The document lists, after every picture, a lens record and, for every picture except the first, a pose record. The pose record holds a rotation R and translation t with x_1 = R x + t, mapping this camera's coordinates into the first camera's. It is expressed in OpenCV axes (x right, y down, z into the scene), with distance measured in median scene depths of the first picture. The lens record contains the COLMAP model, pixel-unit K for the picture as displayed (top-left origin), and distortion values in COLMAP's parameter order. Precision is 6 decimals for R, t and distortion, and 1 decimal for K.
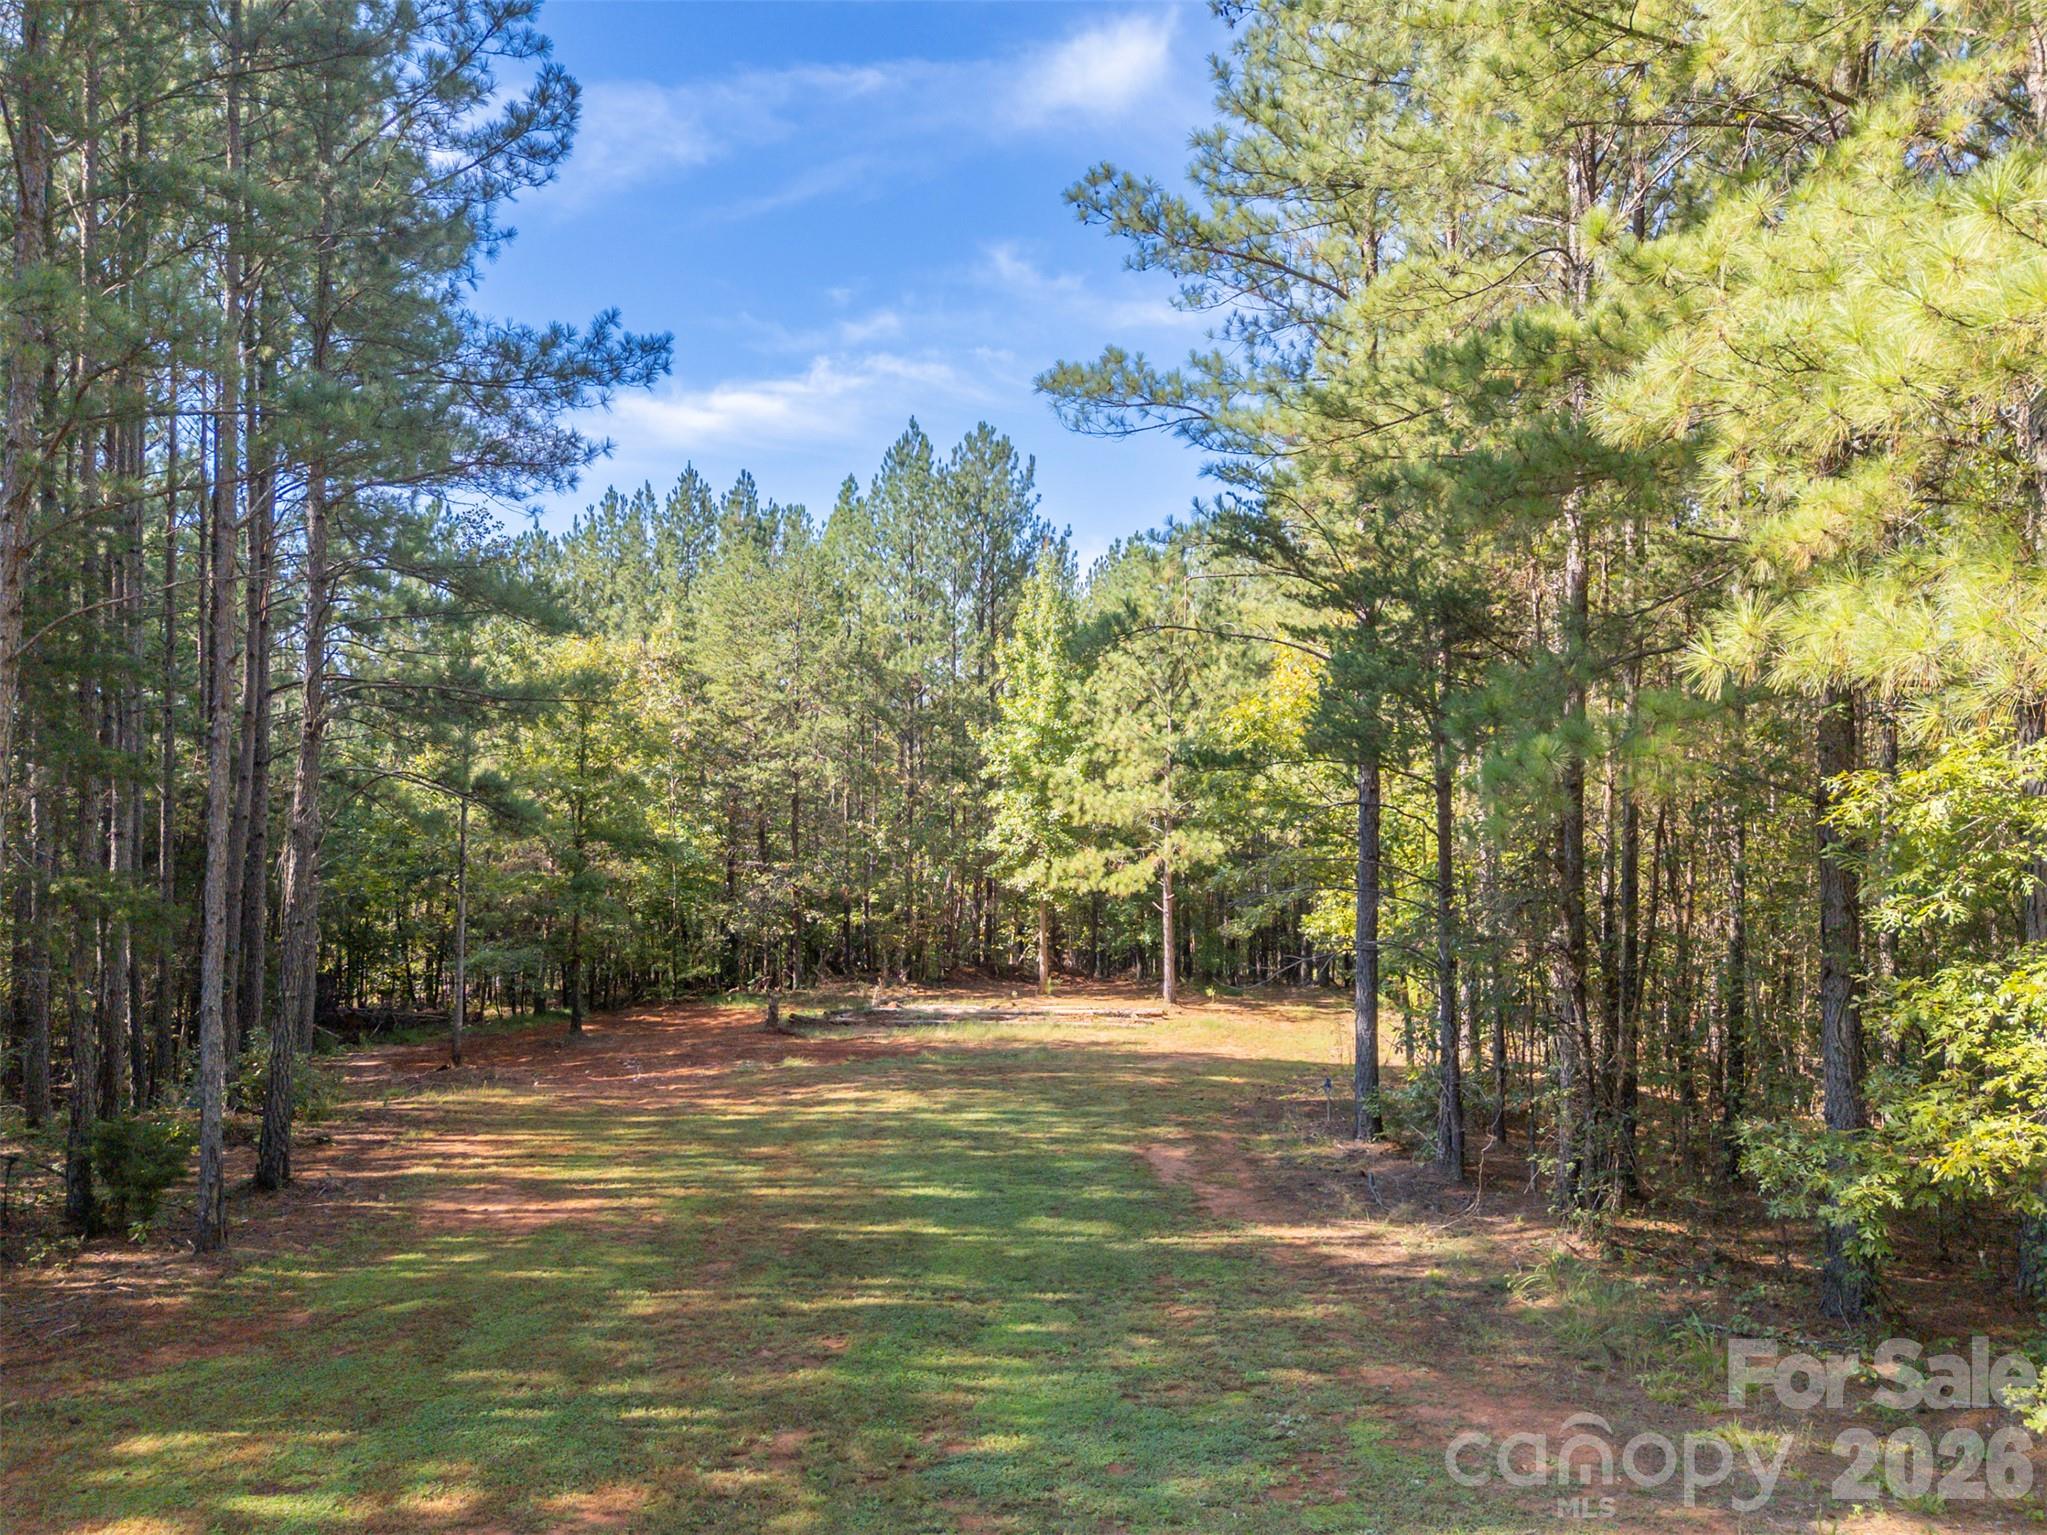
lens RADIAL K [[1615.2, 0, 1017.6], [0, 1615.2, 755.2], [0, 0, 1]] dist [0.114999, -0.006643]
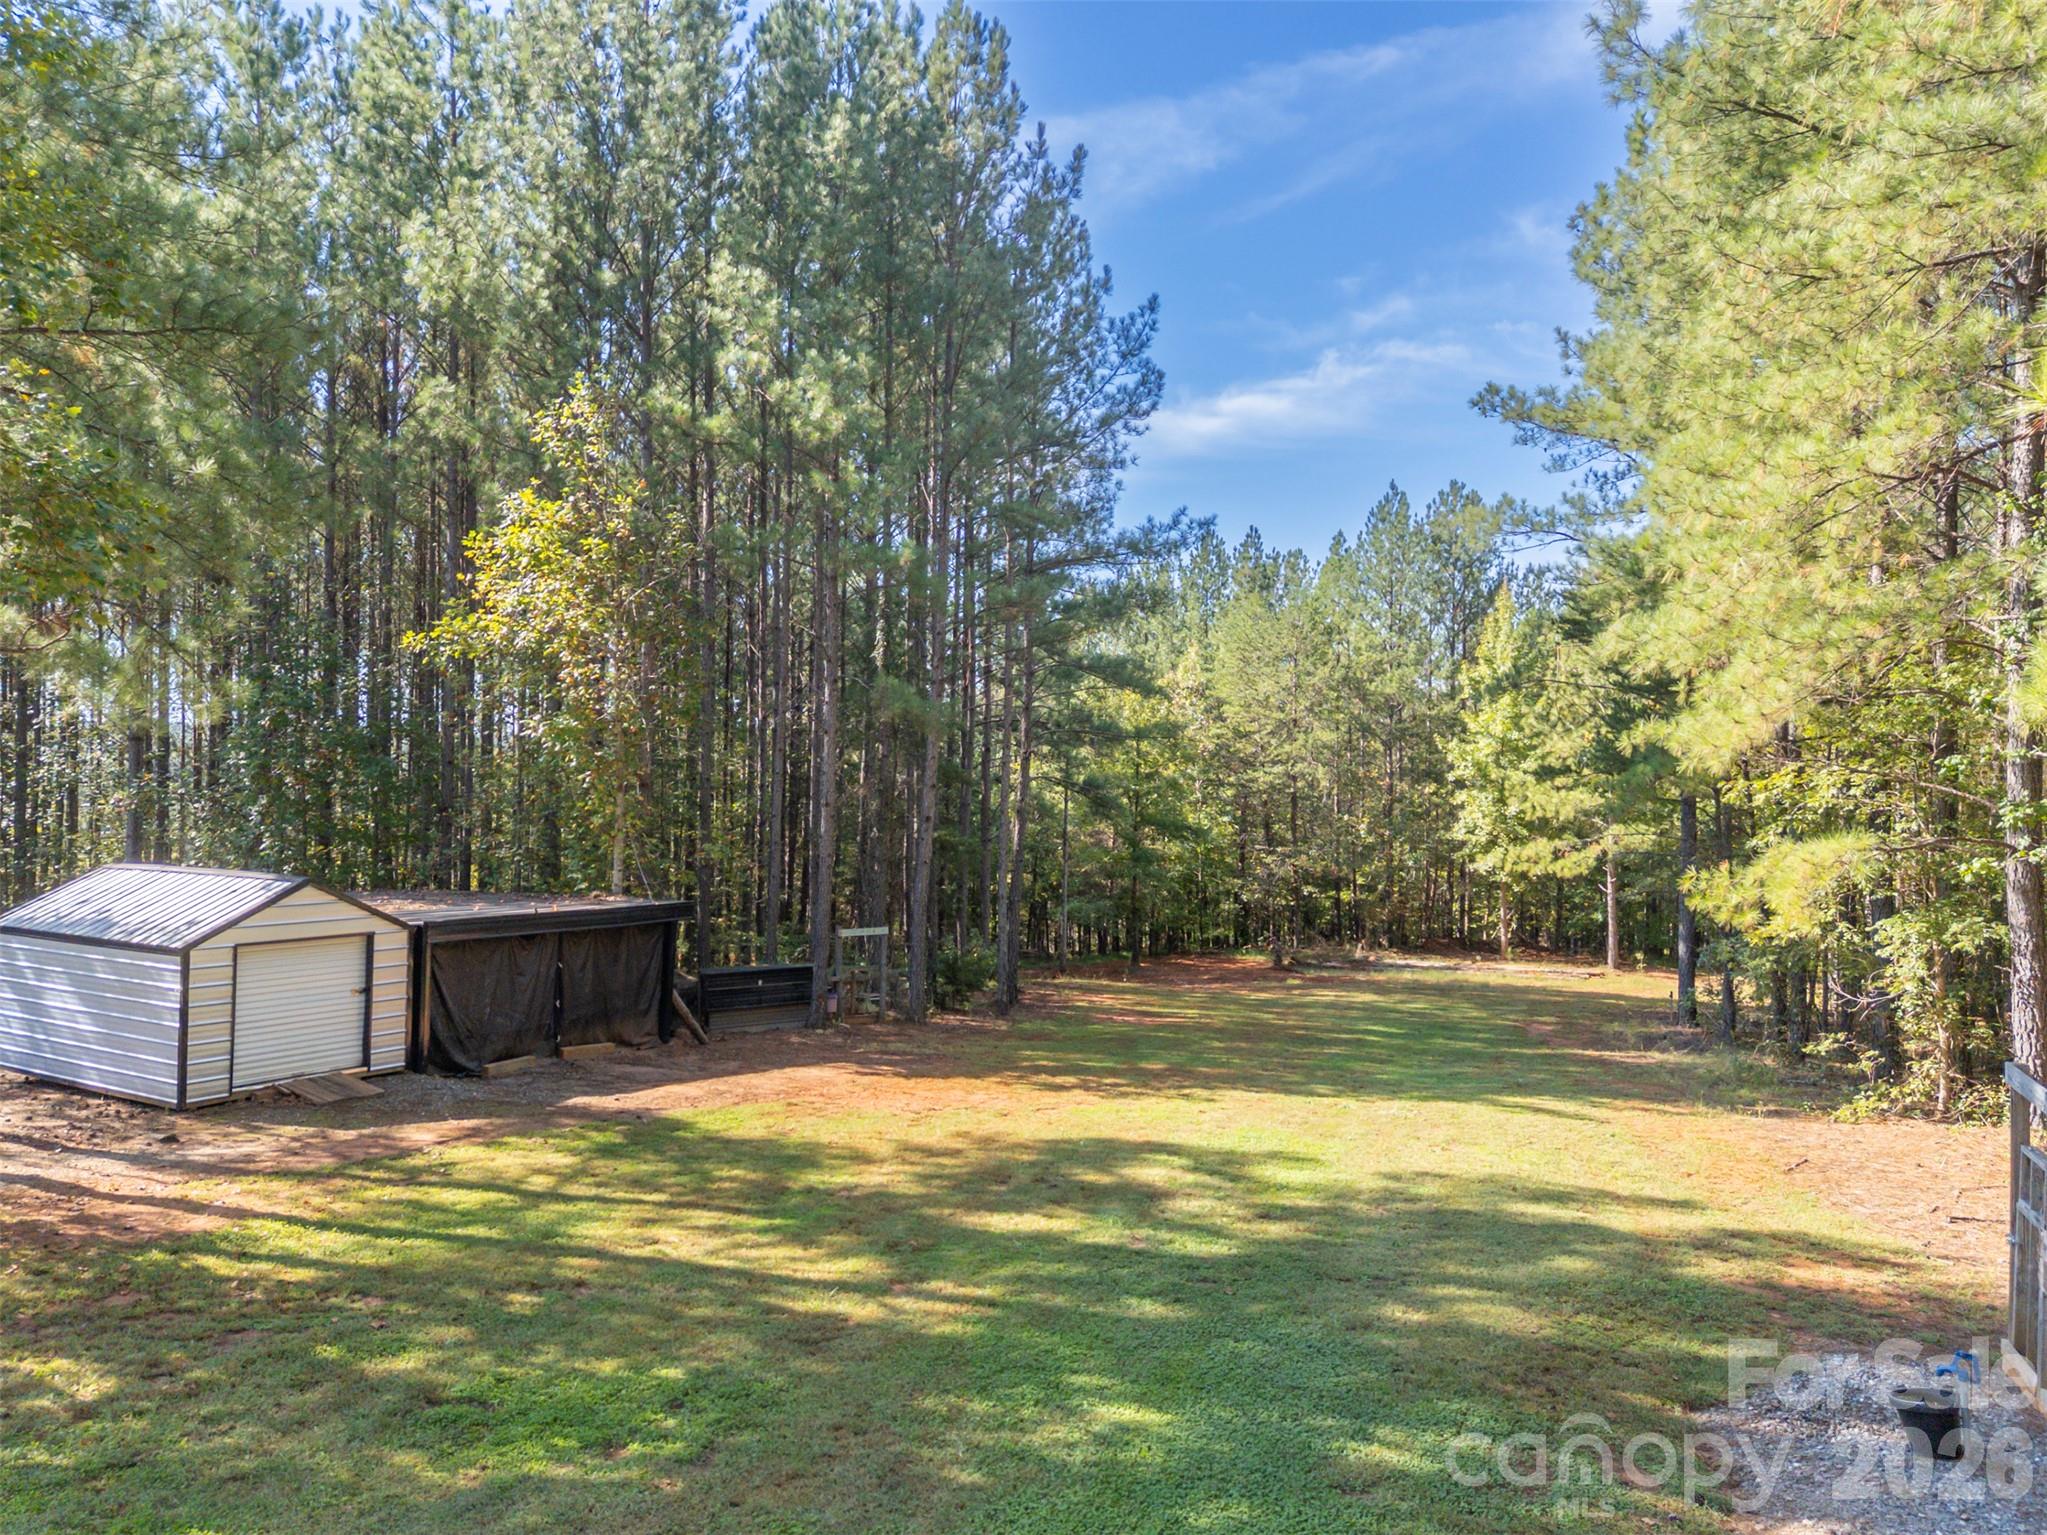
lens RADIAL K [[1615.2, 0, 1017.6], [0, 1615.2, 755.2], [0, 0, 1]] dist [0.114999, -0.006643]
pose [[0.953102, -0.004466, -0.302617, 0.039268], [0.004459, 0.999990, -0.000714, -0.005195], [0.302617, -0.000669, 0.953112, -0.263920]]
